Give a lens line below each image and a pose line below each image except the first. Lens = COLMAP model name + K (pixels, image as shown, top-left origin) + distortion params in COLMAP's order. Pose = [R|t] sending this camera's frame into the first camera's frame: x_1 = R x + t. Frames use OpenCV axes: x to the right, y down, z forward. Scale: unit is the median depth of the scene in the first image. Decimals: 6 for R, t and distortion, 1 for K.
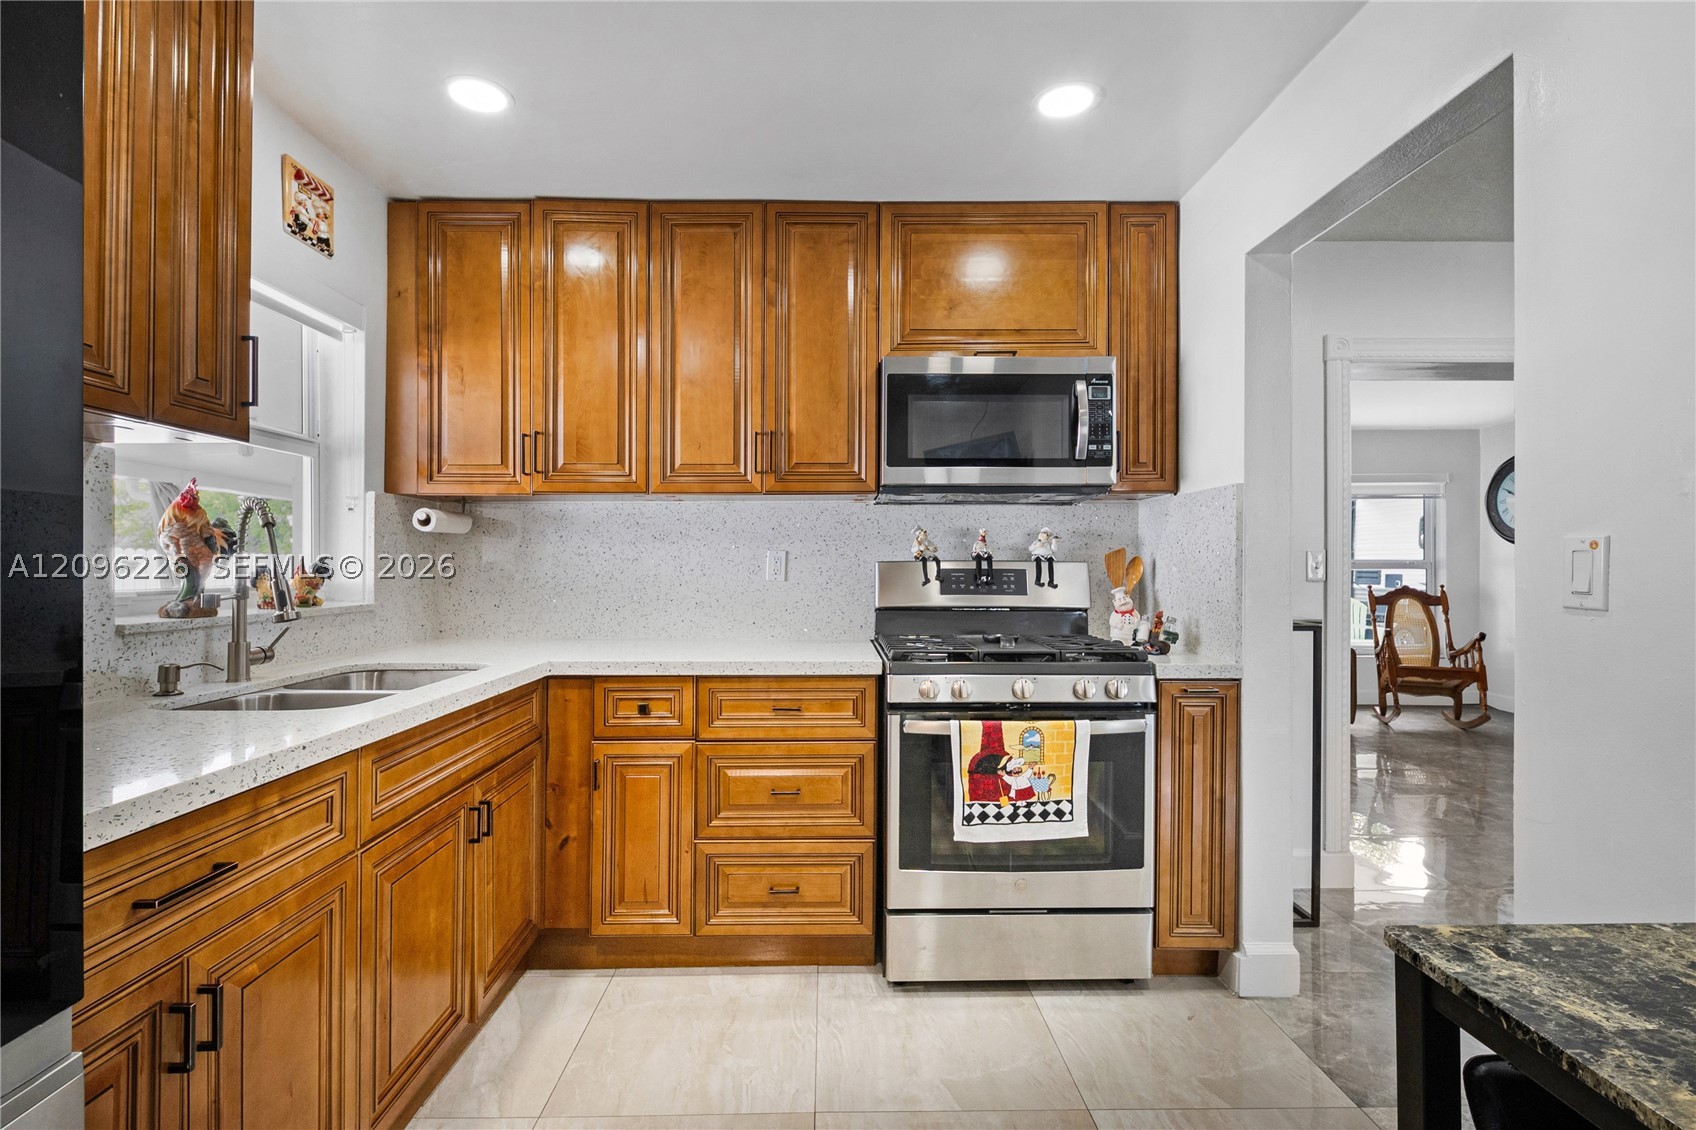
lens RADIAL K [[781.5, 0, 840.2], [0, 781.5, 574.8], [0, 0, 1]] dist [-0.001471, -0.001259]
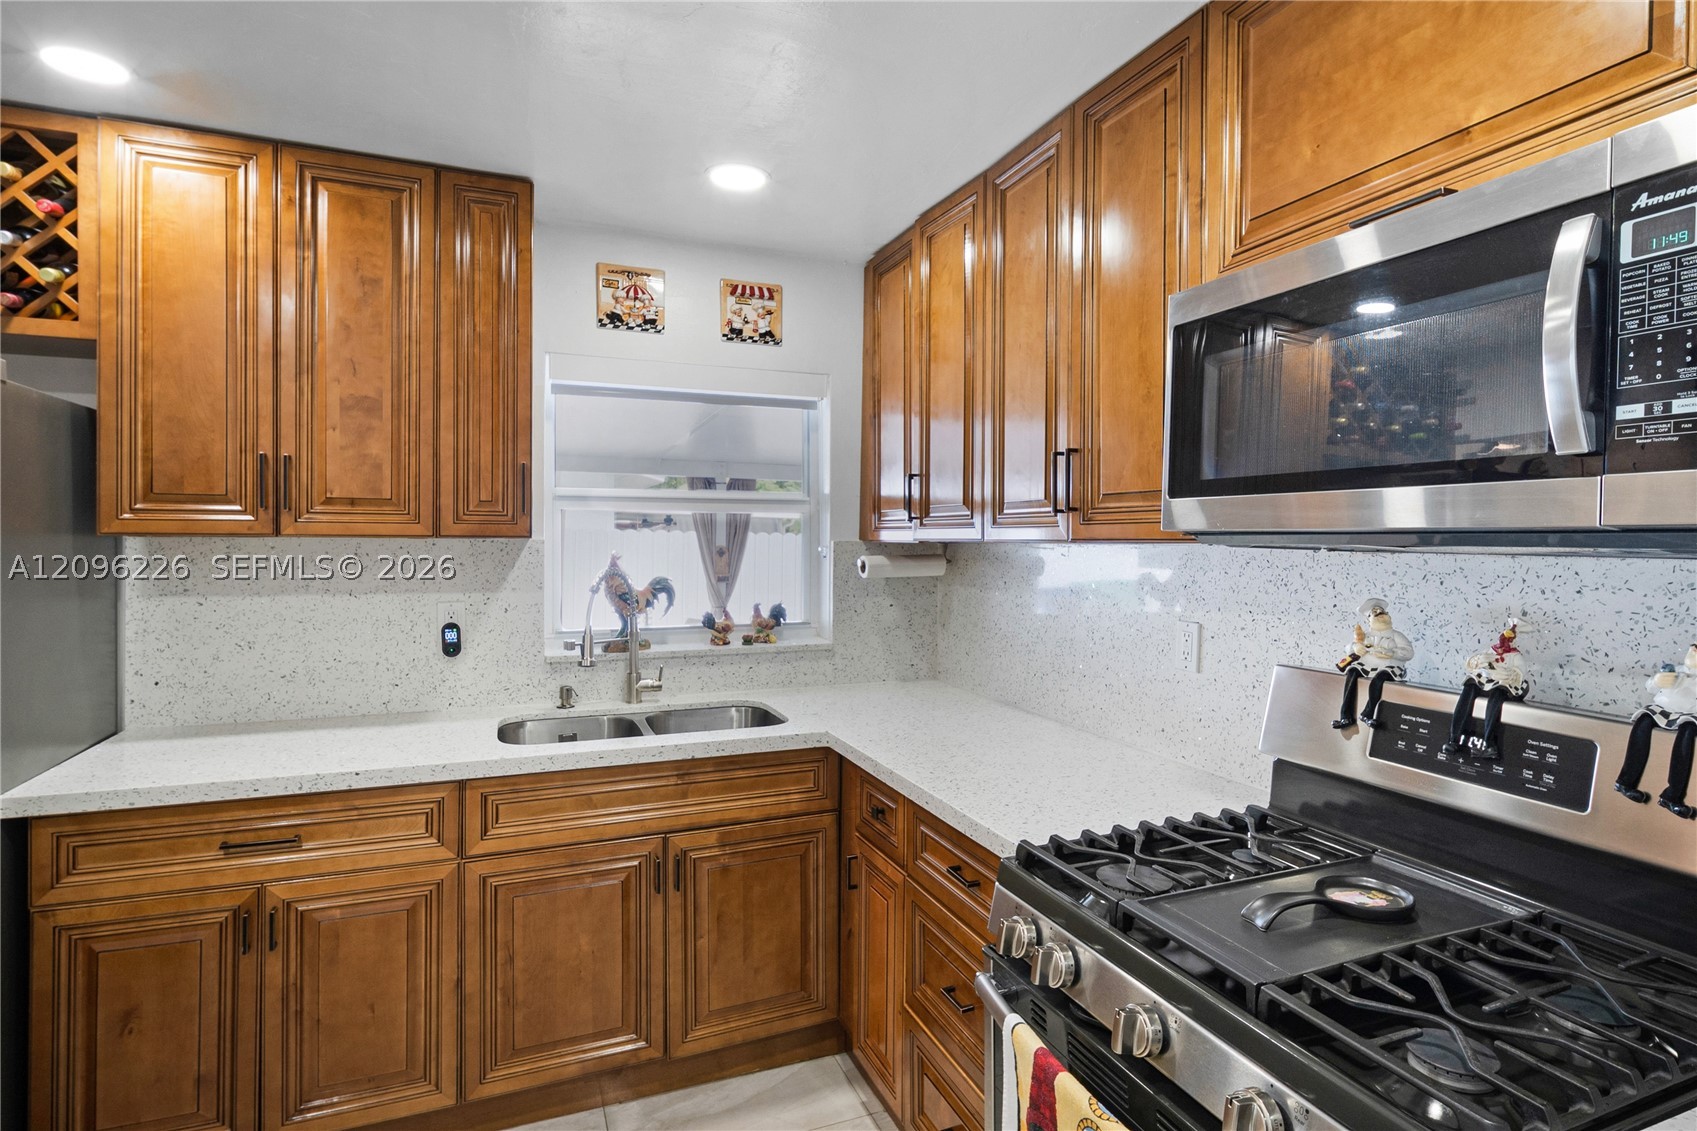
lens RADIAL K [[847.5, 0, 847.4], [0, 847.5, 550.9], [0, 0, 1]] dist [-0.000966, -0.002048]
pose [[0.382918, 0.013149, -0.923689, 0.499259], [-0.018639, 0.999805, 0.006506, -0.098980], [0.923594, 0.014726, 0.383088, 0.553224]]
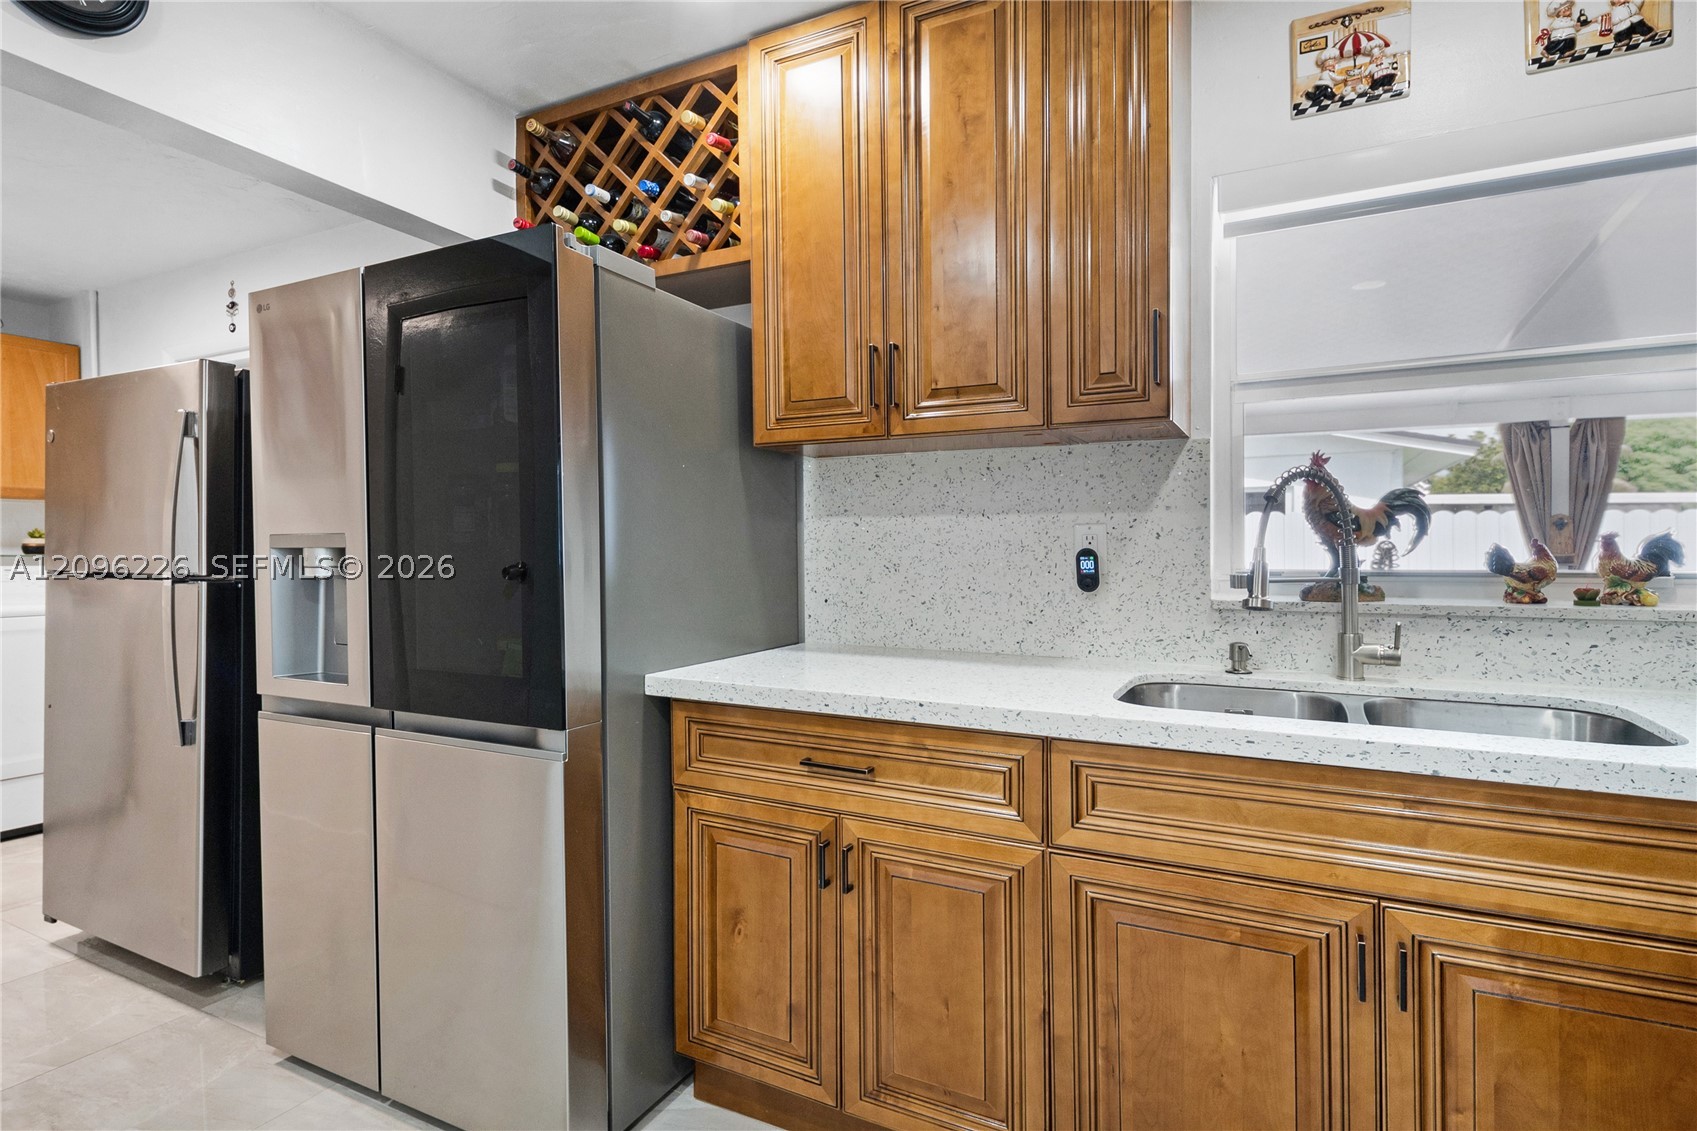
lens RADIAL K [[815.0, 0, 868.6], [0, 815.0, 564.1], [0, 0, 1]] dist [0.015973, -0.009783]
pose [[-0.448041, 0.022067, -0.893740, 0.193882], [-0.003300, 0.999648, 0.026336, -0.009310], [0.894007, 0.014749, -0.447811, 0.659170]]
